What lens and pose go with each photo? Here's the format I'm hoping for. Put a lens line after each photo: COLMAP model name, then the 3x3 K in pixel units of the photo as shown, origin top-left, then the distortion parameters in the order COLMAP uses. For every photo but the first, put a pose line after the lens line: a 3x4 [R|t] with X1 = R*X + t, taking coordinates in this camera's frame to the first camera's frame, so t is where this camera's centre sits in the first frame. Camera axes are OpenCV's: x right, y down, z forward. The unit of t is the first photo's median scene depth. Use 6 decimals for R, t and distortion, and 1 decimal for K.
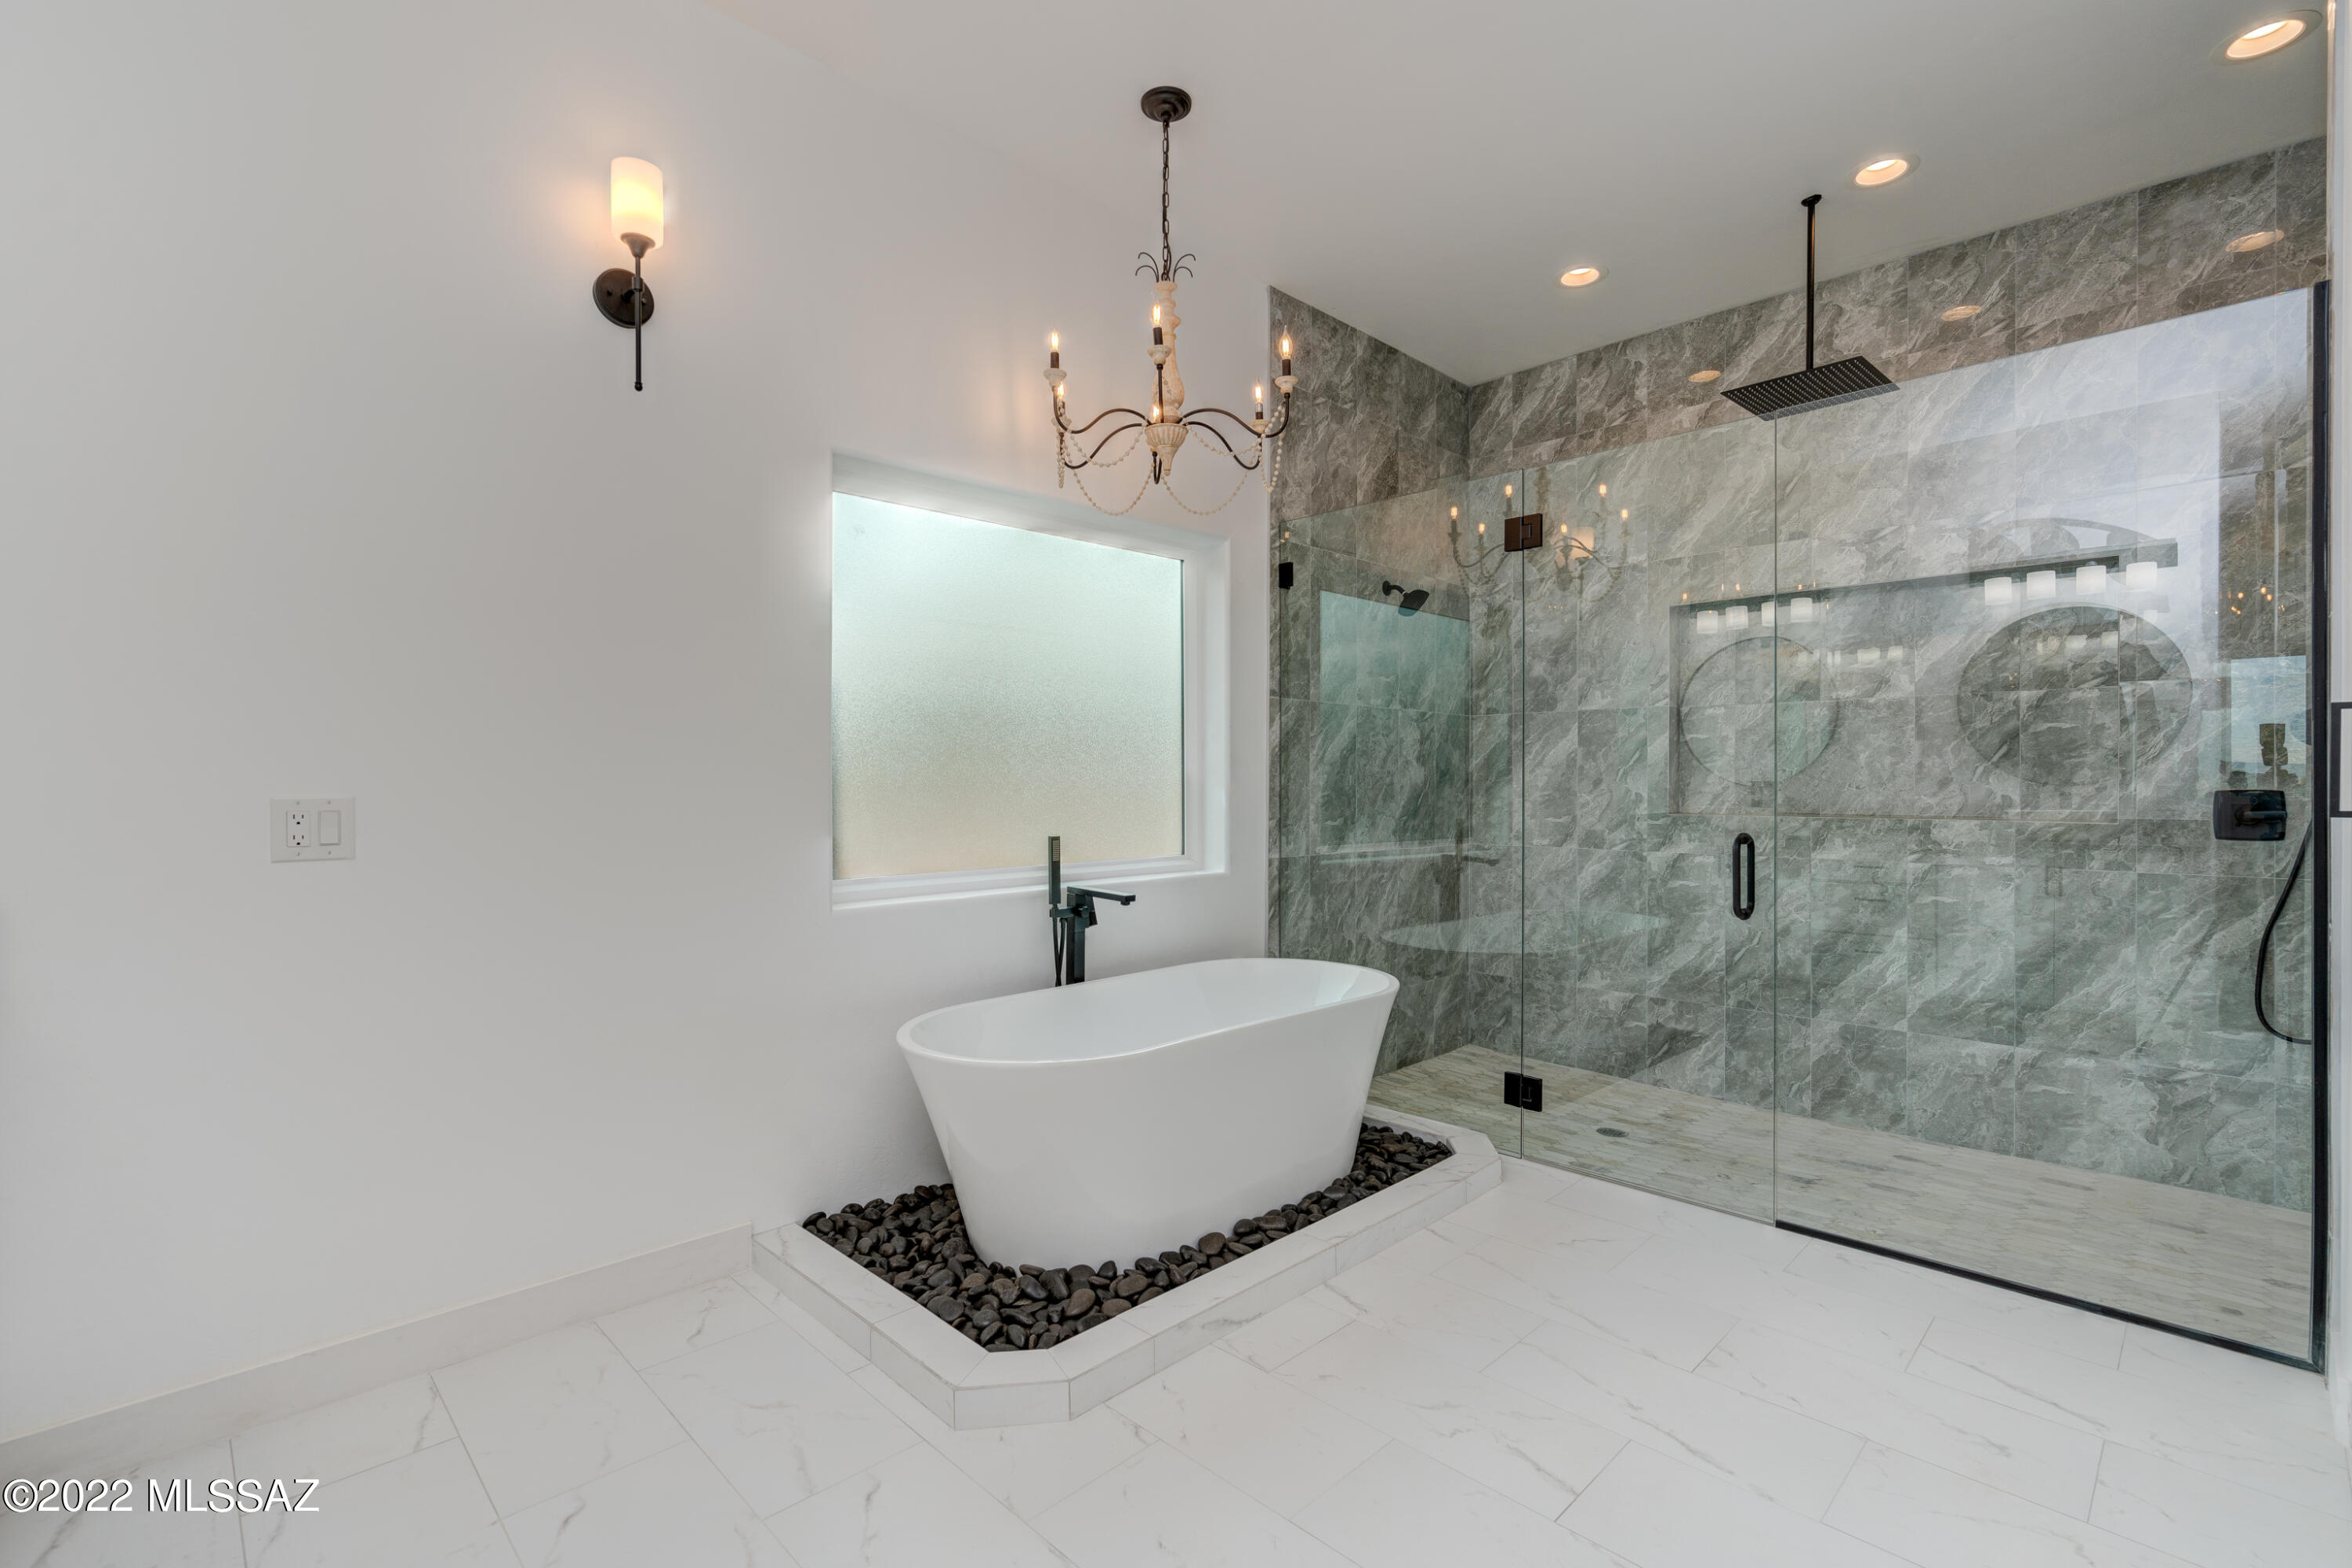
lens RADIAL K [[1053.3, 0, 1181.1], [0, 1053.3, 785.6], [0, 0, 1]] dist [-0.006240, 0.001620]
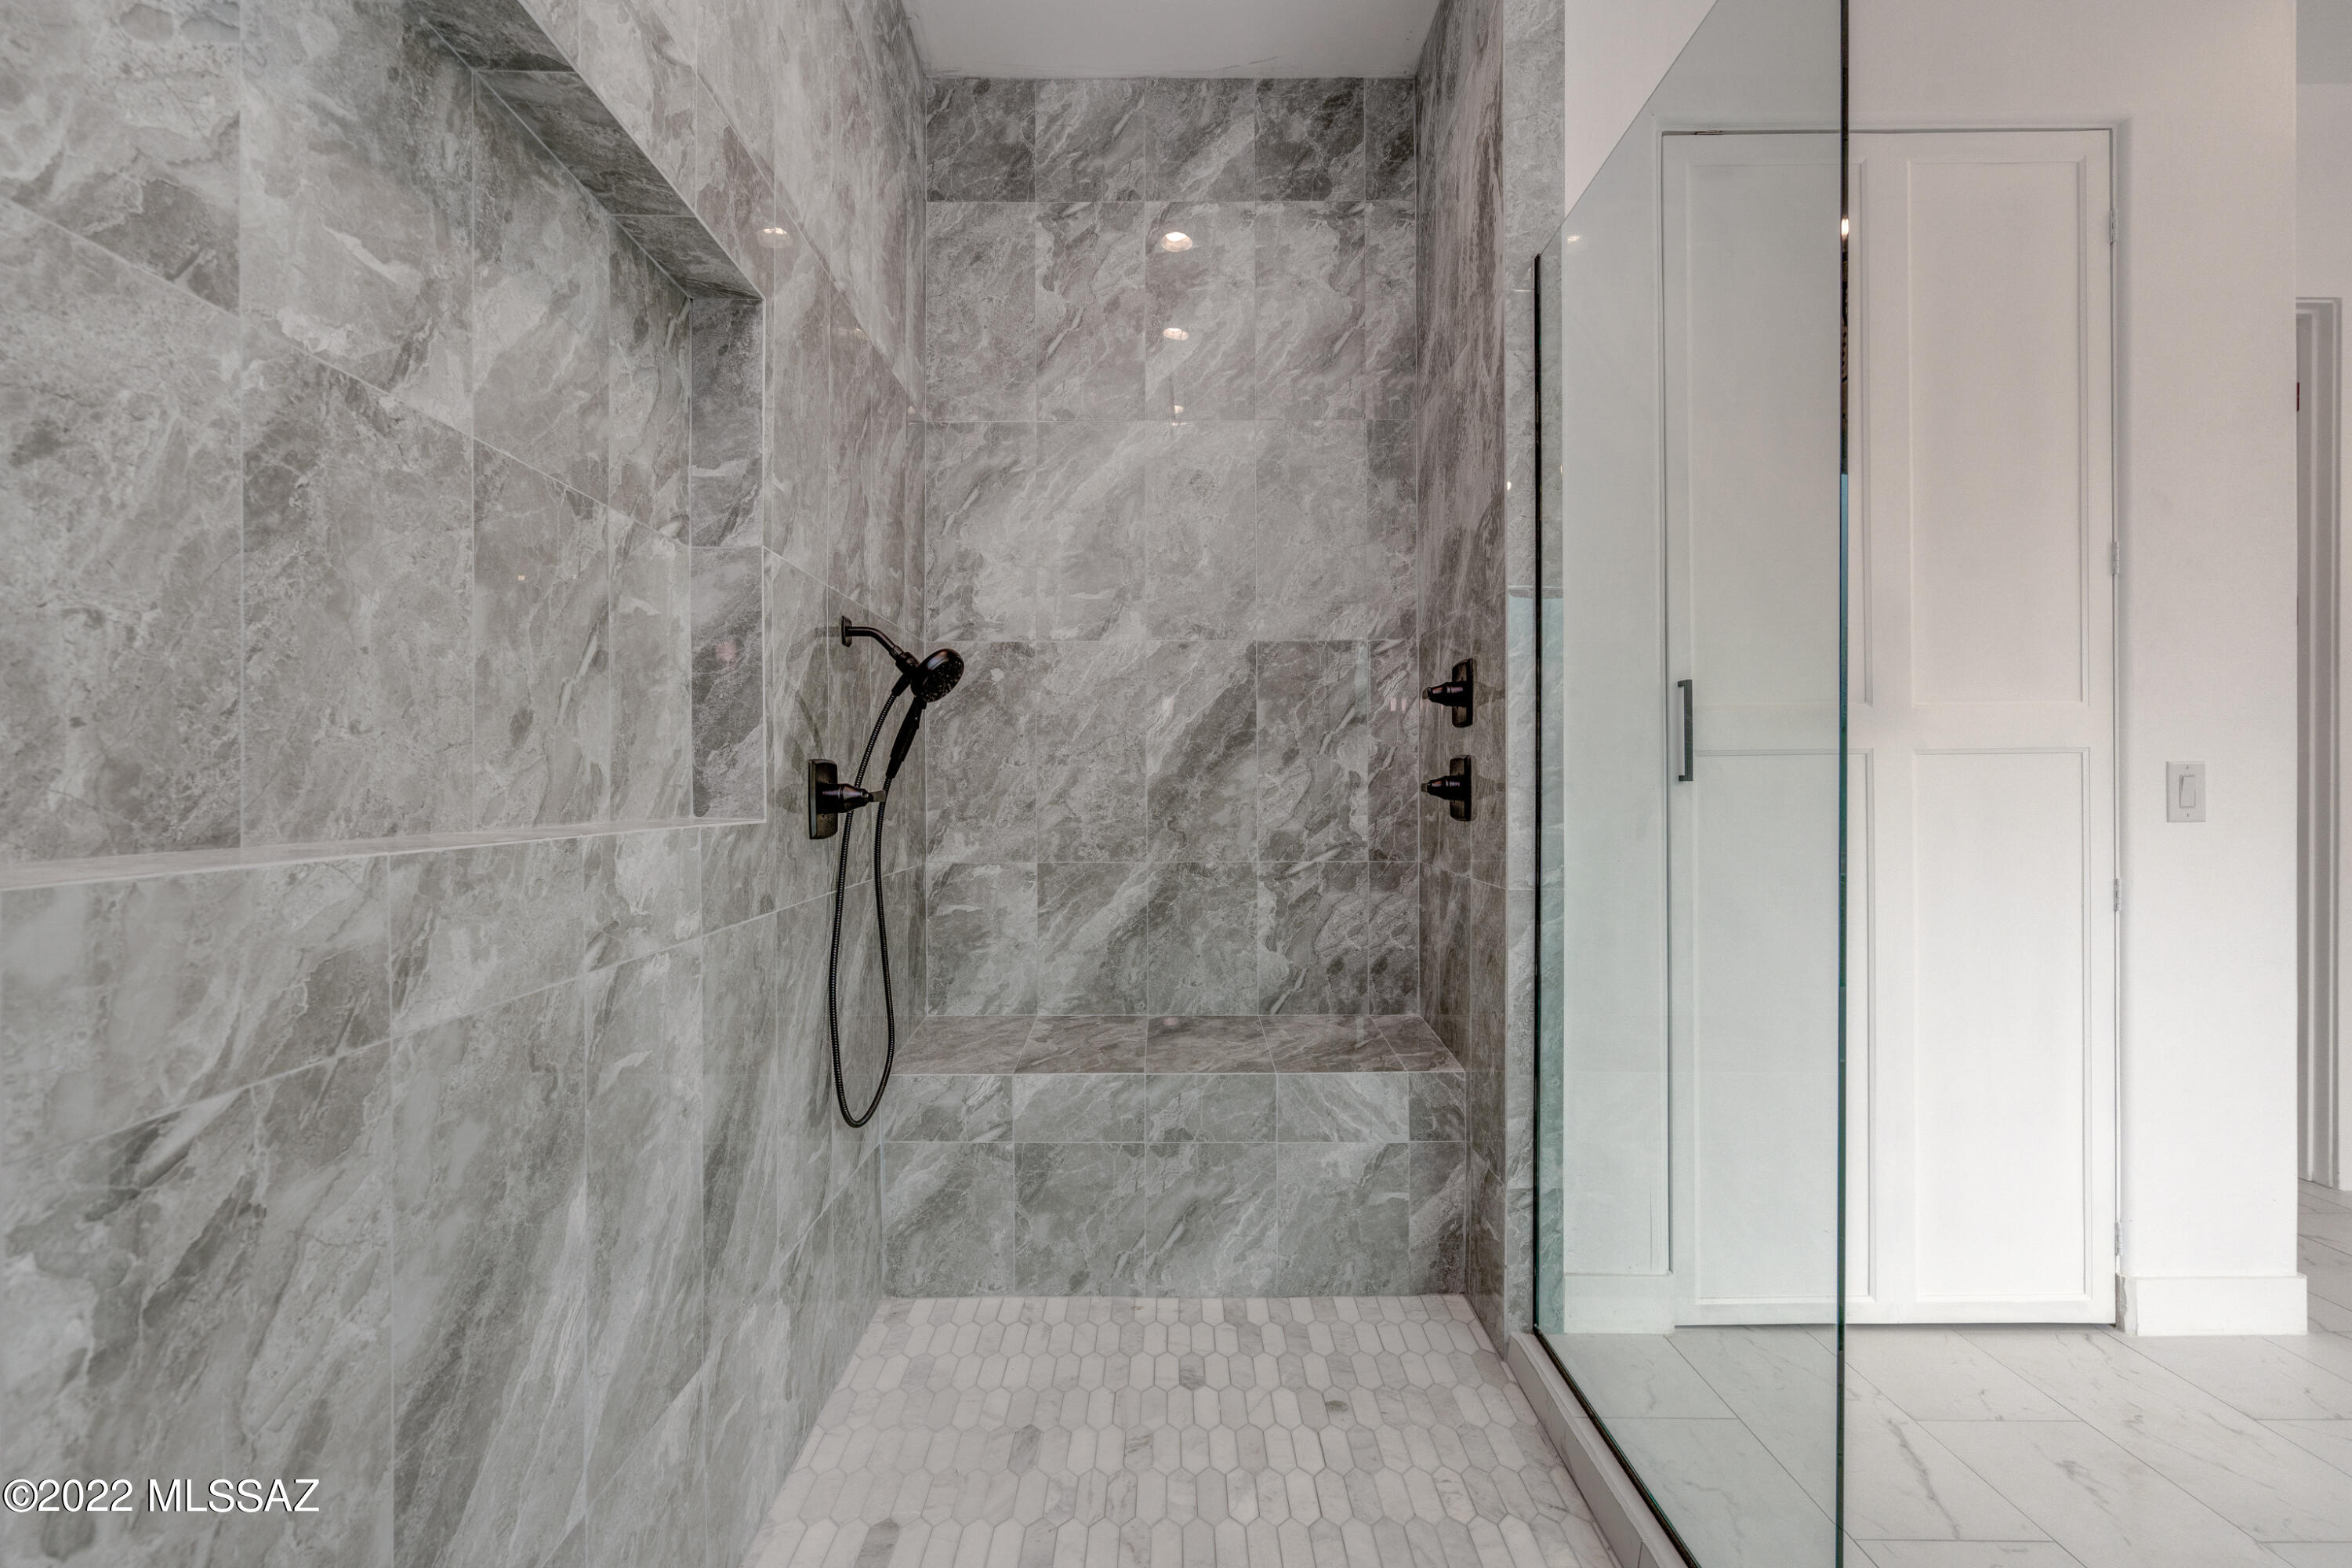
lens RADIAL K [[1053.3, 0, 1181.1], [0, 1053.3, 785.6], [0, 0, 1]] dist [-0.006240, 0.001620]
pose [[-0.710183, -0.000101, 0.704017, 0.335213], [0.000341, 1.000000, 0.000487, 0.016201], [-0.704017, 0.000586, -0.710182, 1.071141]]
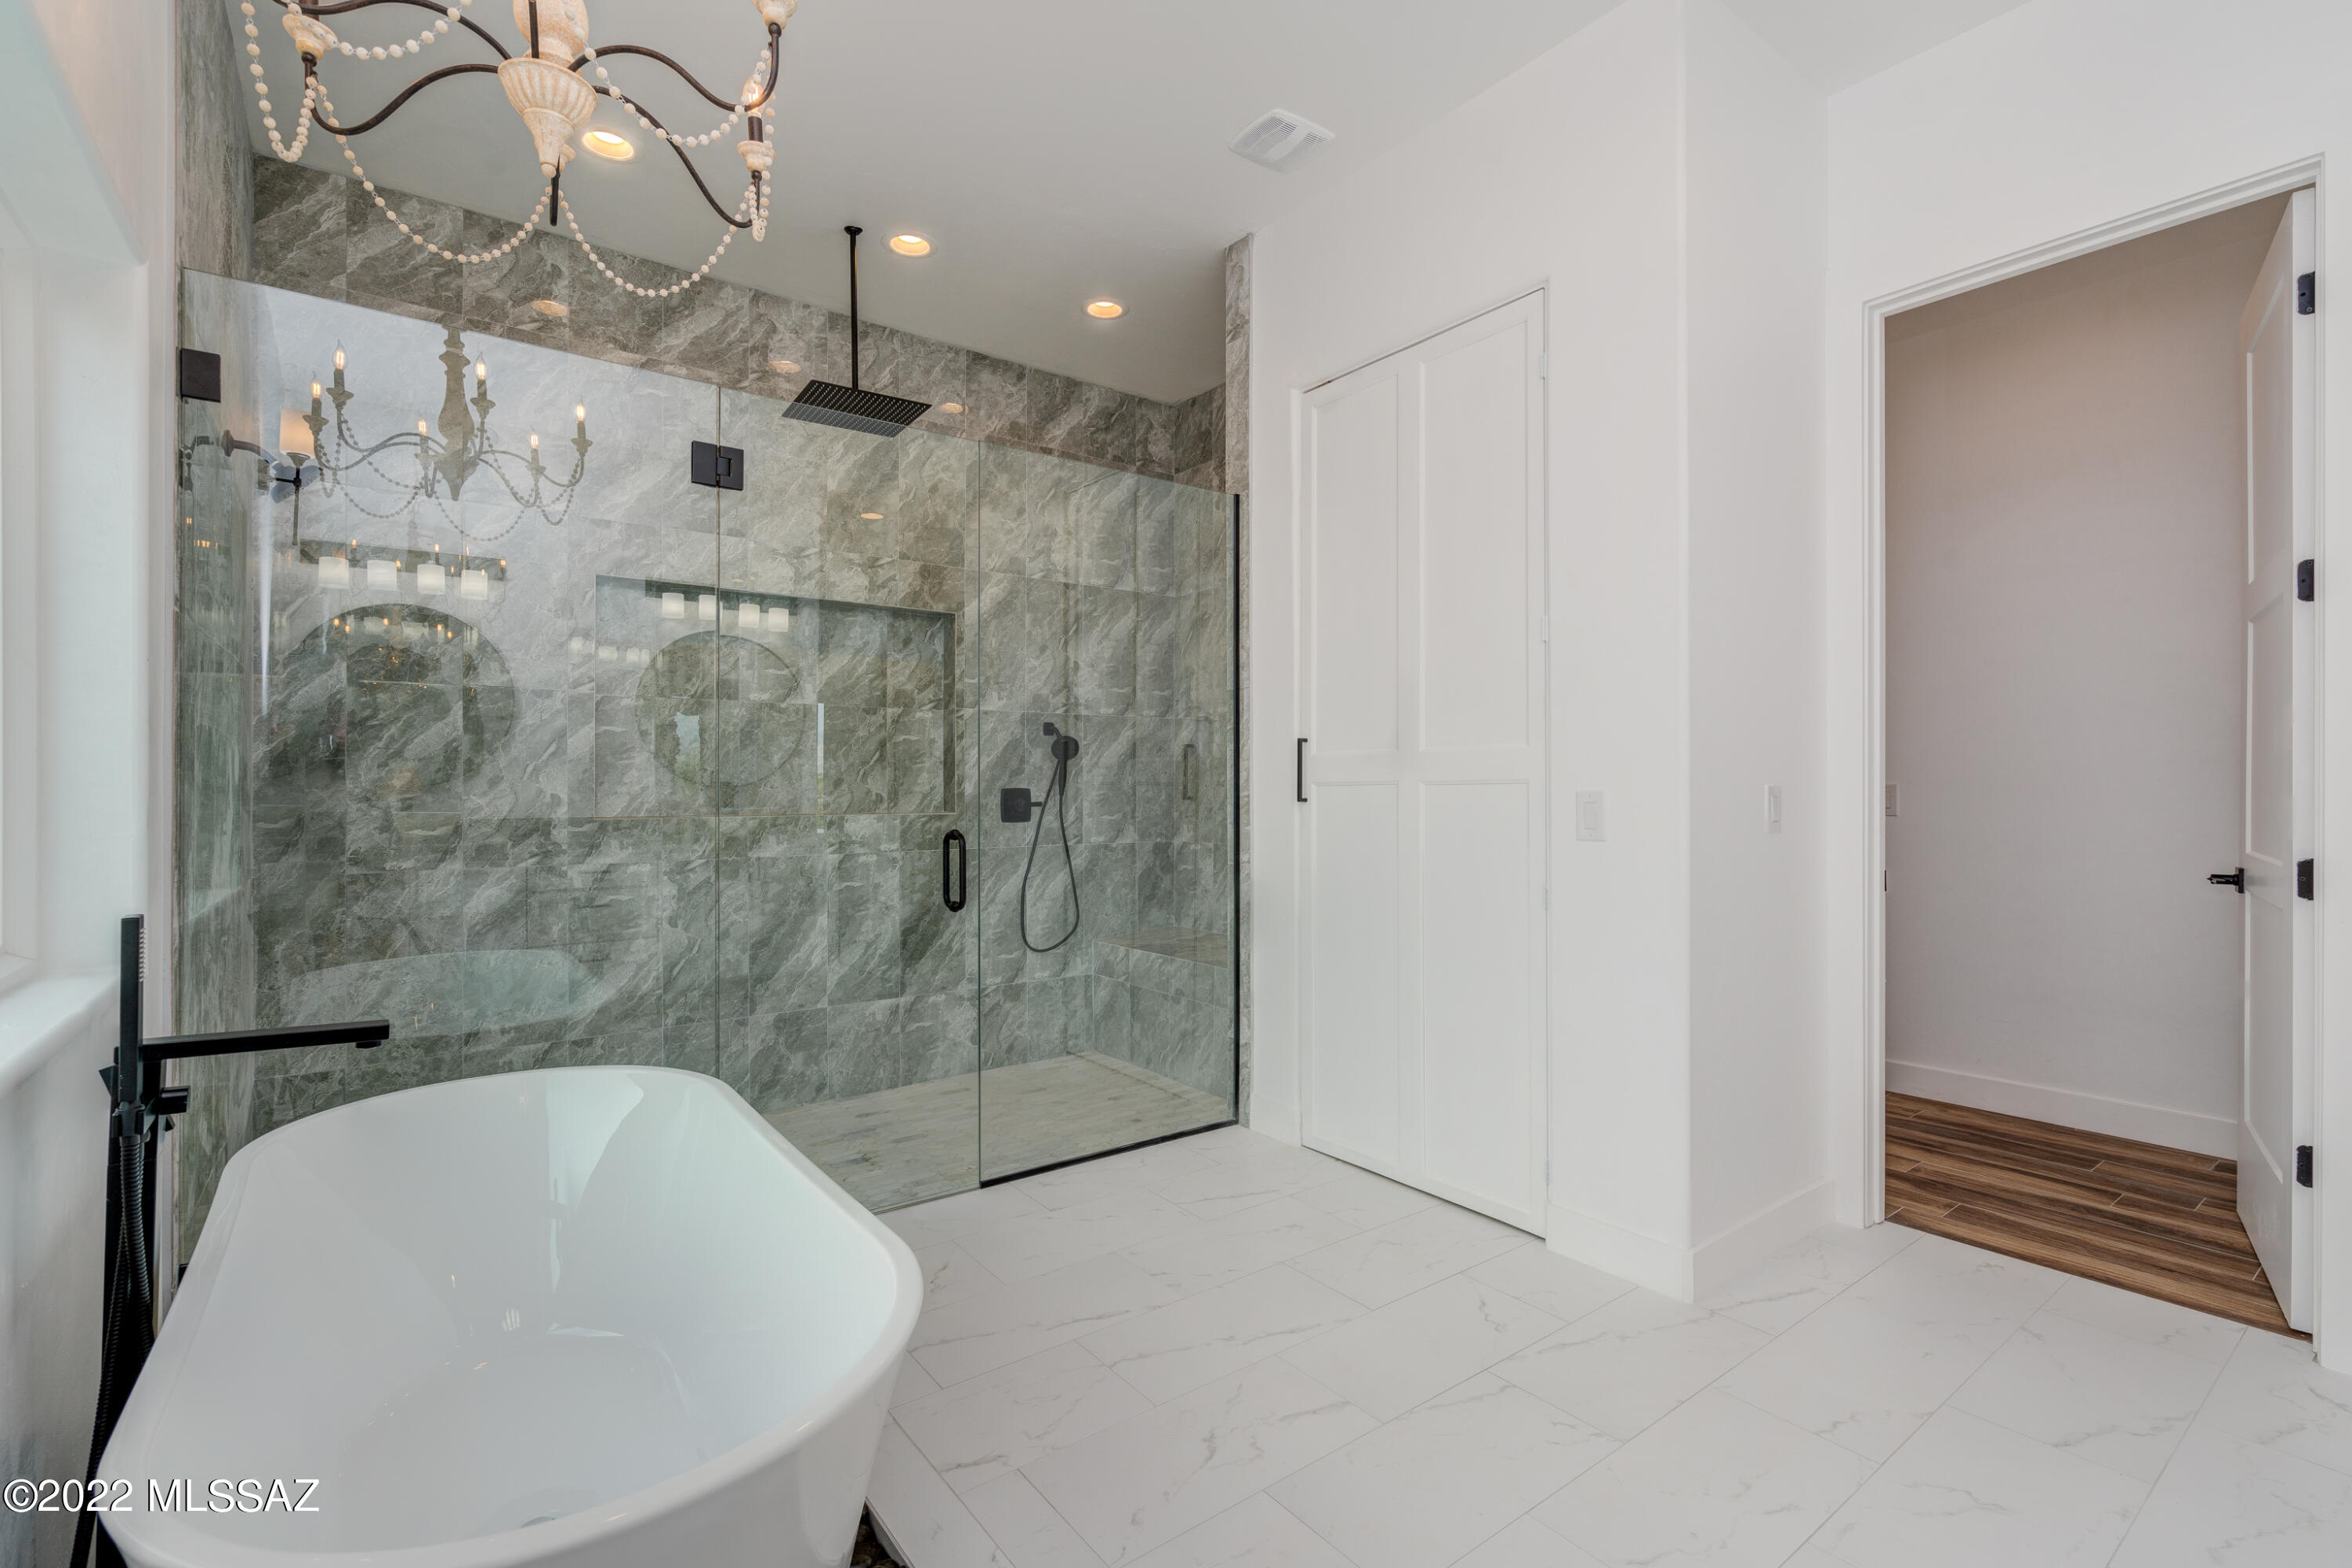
lens RADIAL K [[1055.3, 0, 1202.4], [0, 1055.3, 782.5], [0, 0, 1]] dist [-0.001659, 0.000248]
pose [[0.124155, 0.002509, 0.992260, -0.358302], [-0.000352, 0.999997, -0.002485, -0.000239], [-0.992263, -0.000041, 0.124155, 0.456732]]
